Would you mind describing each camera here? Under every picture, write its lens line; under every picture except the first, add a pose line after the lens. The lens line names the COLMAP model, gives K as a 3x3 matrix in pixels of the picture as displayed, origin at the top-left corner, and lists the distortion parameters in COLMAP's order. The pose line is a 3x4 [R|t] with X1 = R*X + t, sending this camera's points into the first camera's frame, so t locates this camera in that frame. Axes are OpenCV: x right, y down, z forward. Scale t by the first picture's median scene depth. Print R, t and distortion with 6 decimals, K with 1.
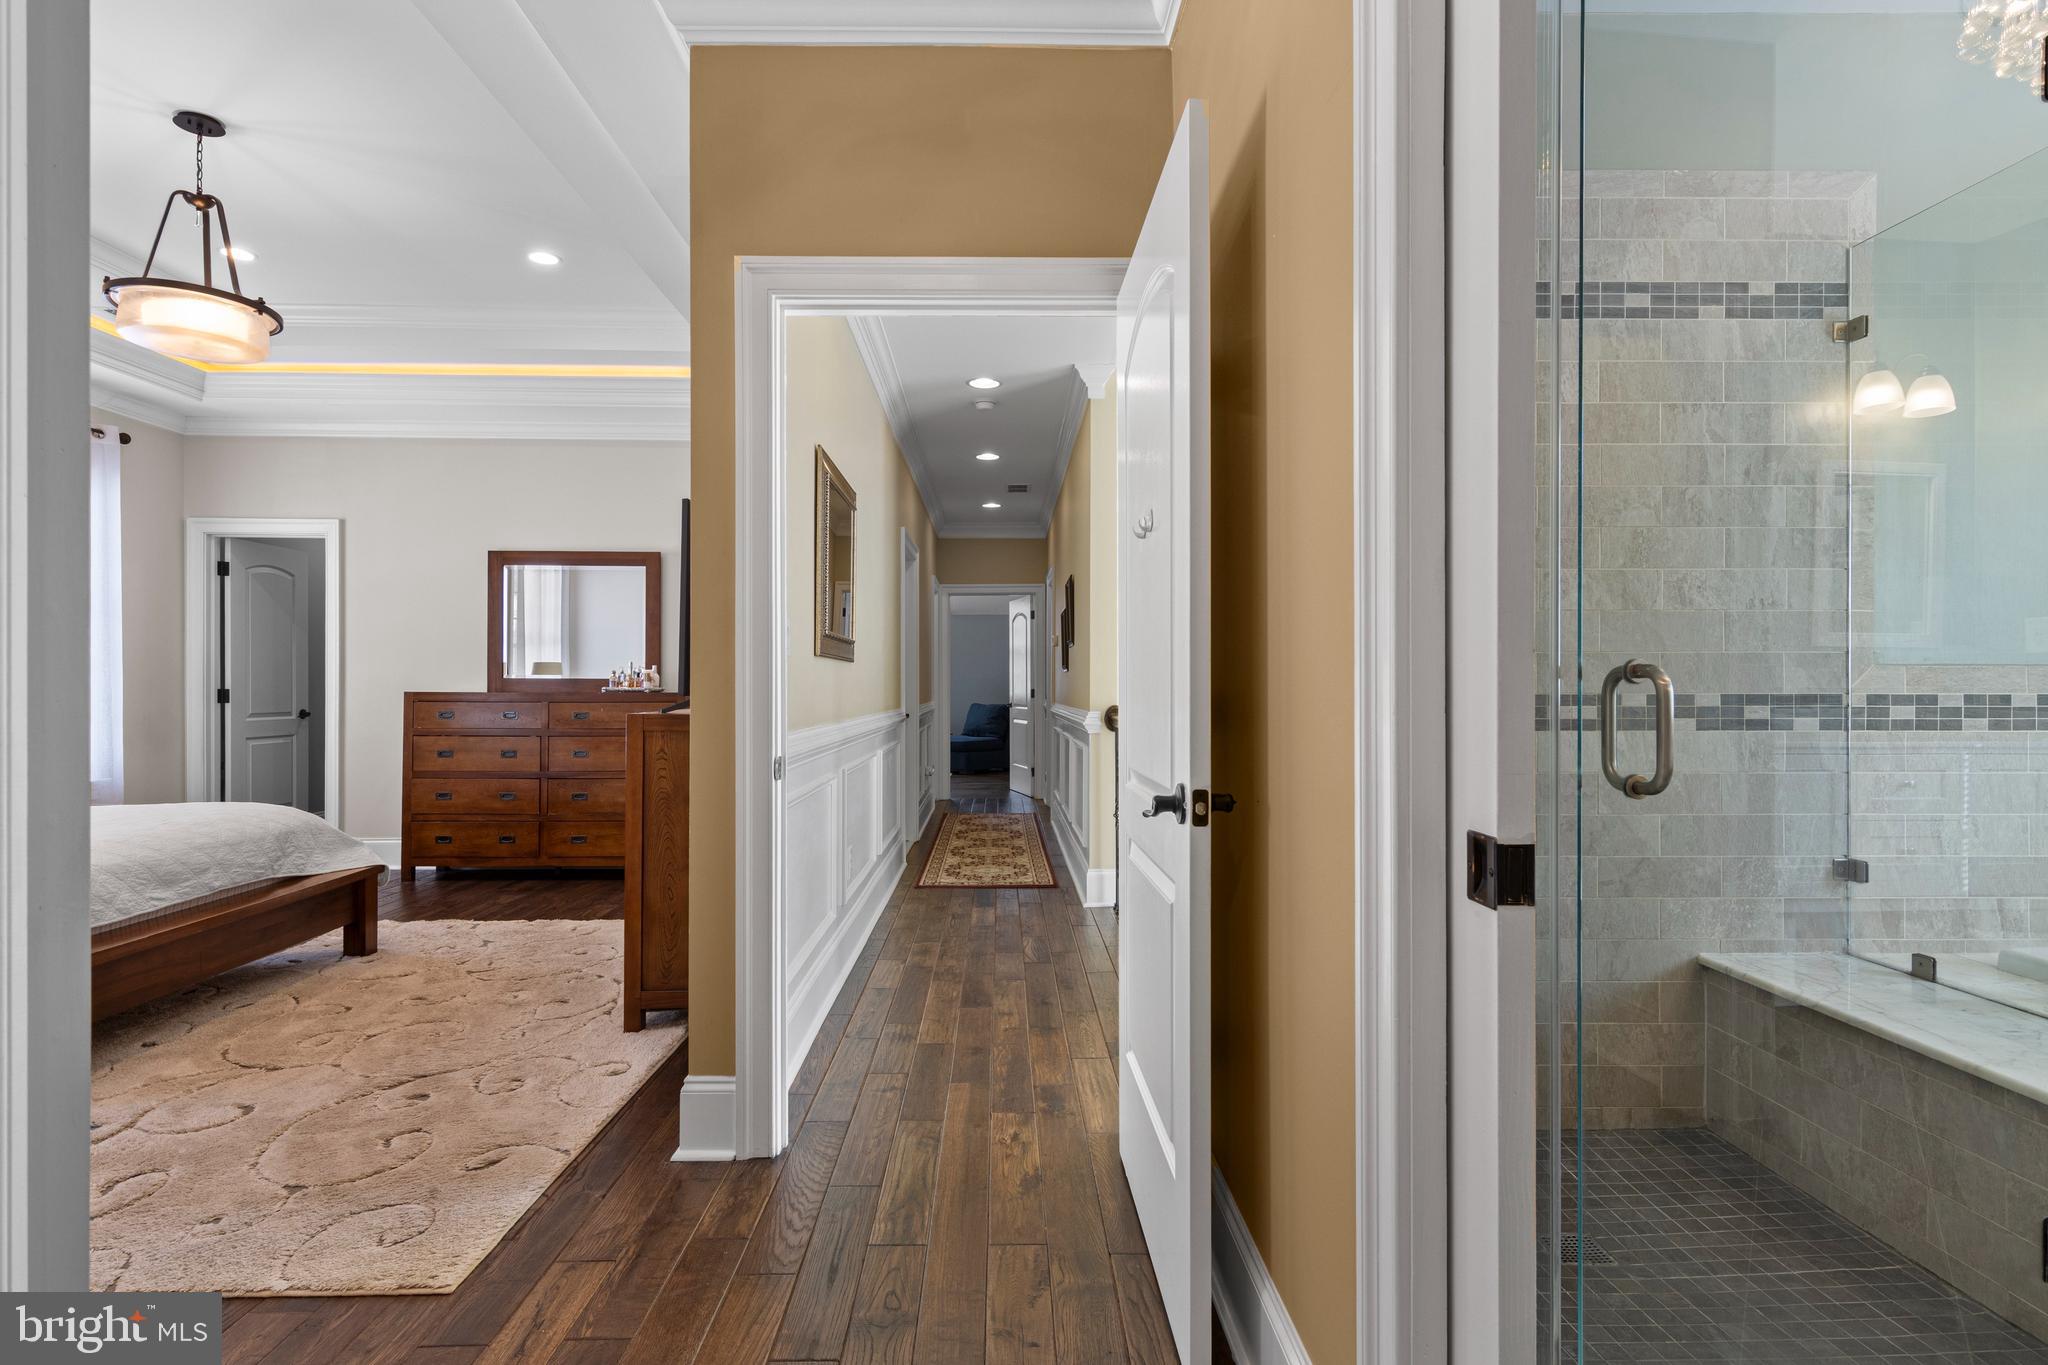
lens RADIAL K [[1046.7, 0, 1014.9], [0, 1046.7, 673.1], [0, 0, 1]] dist [0.008920, -0.002619]
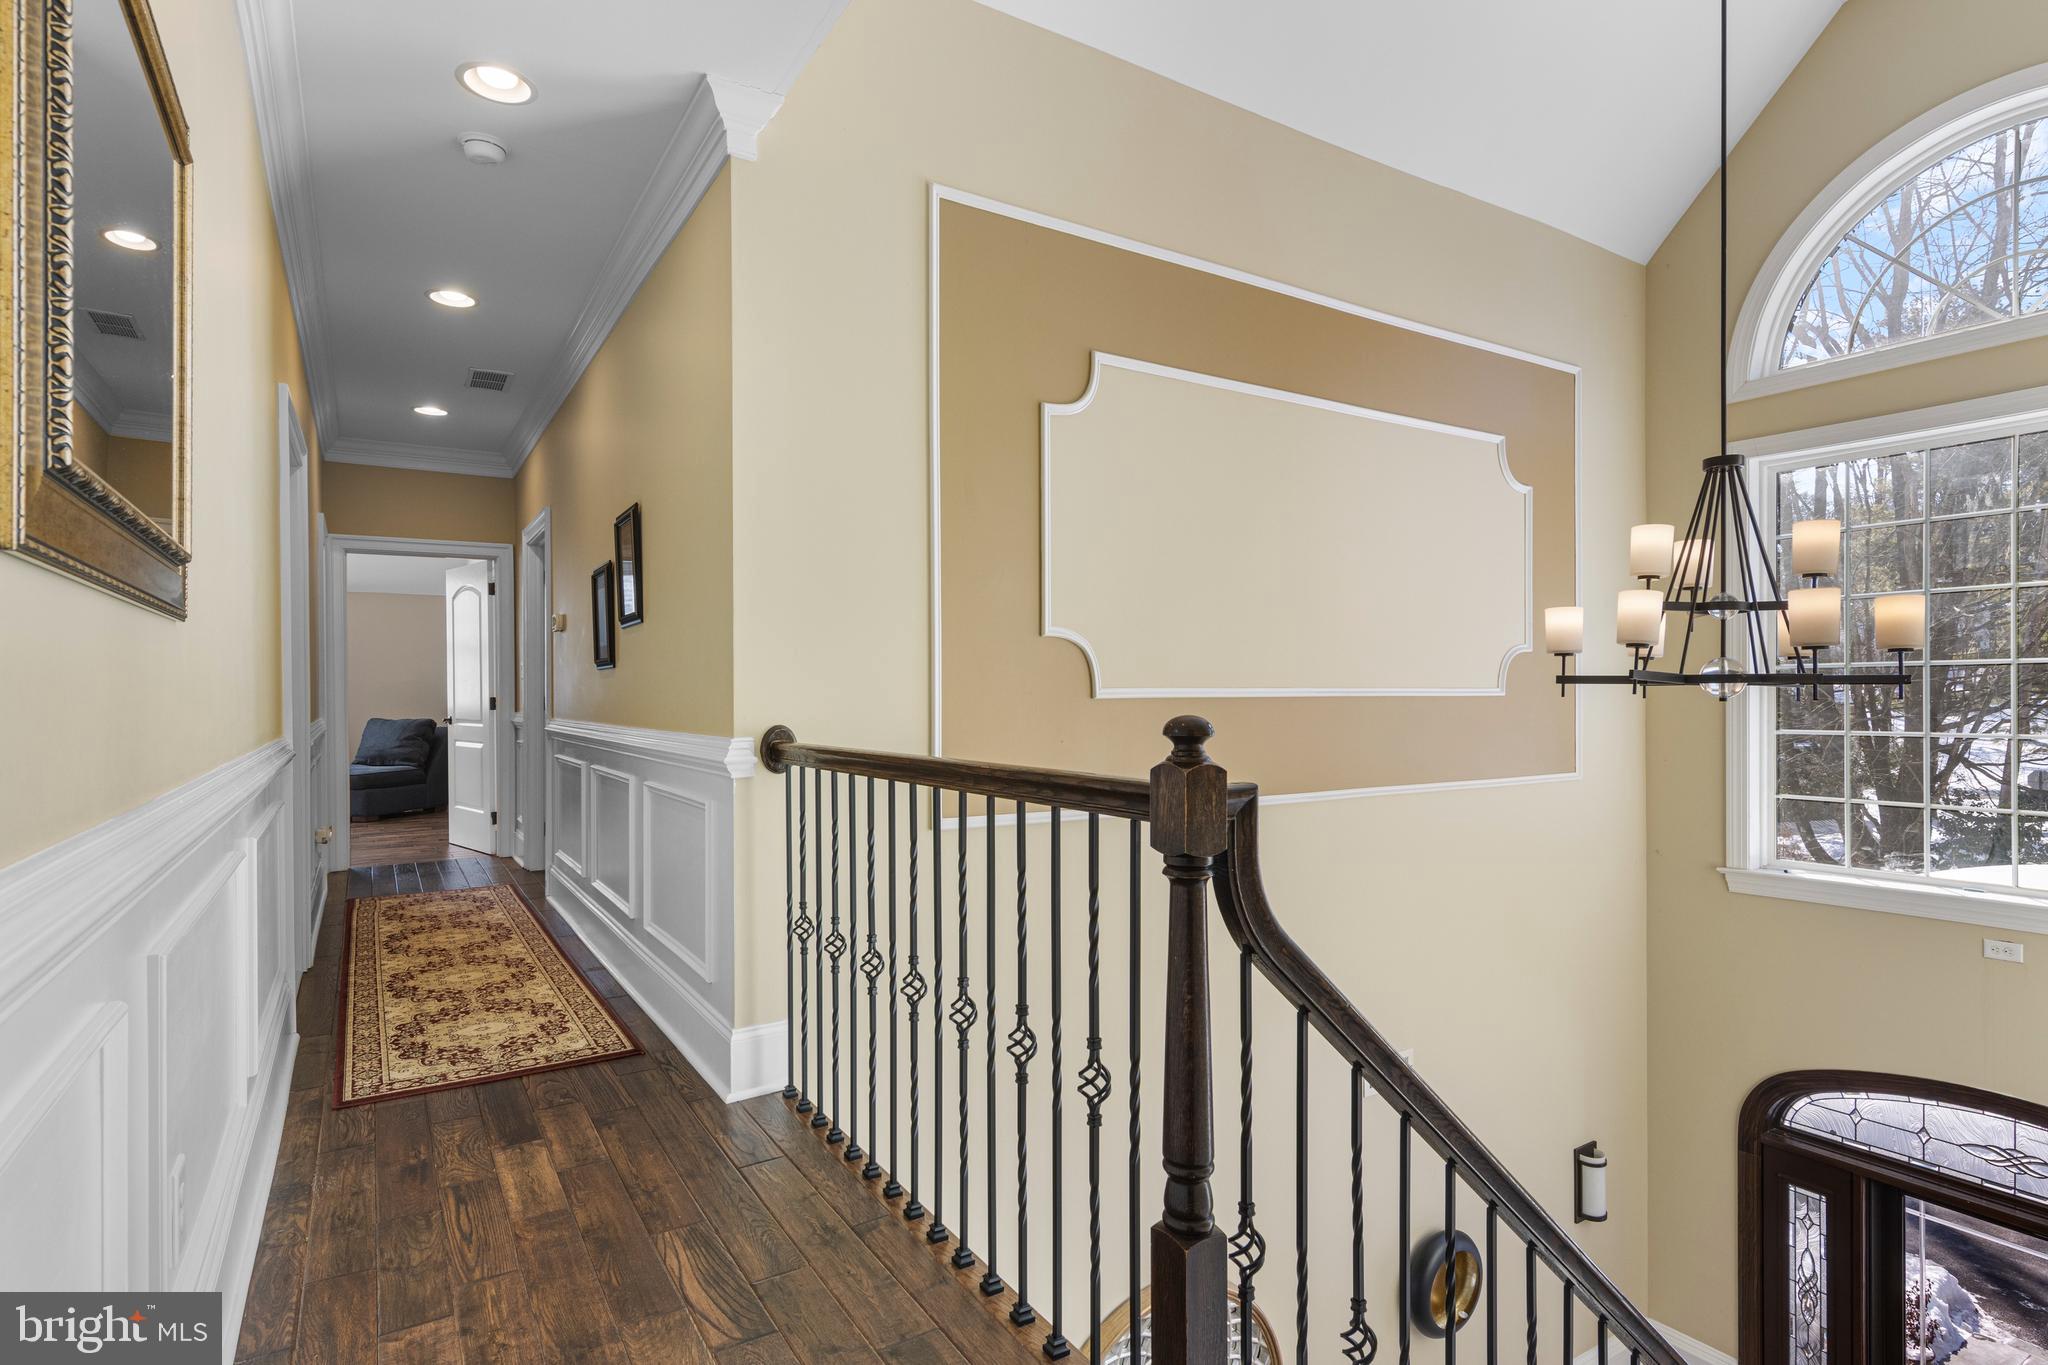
lens RADIAL K [[1046.7, 0, 1024.3], [0, 1046.7, 693.7], [0, 0, 1]] dist [0.008920, -0.002619]
pose [[0.856287, -0.007304, 0.516449, -0.075161], [0.000143, 0.999903, 0.013905, 0.006534], [-0.516500, -0.011833, 0.856205, 0.440773]]
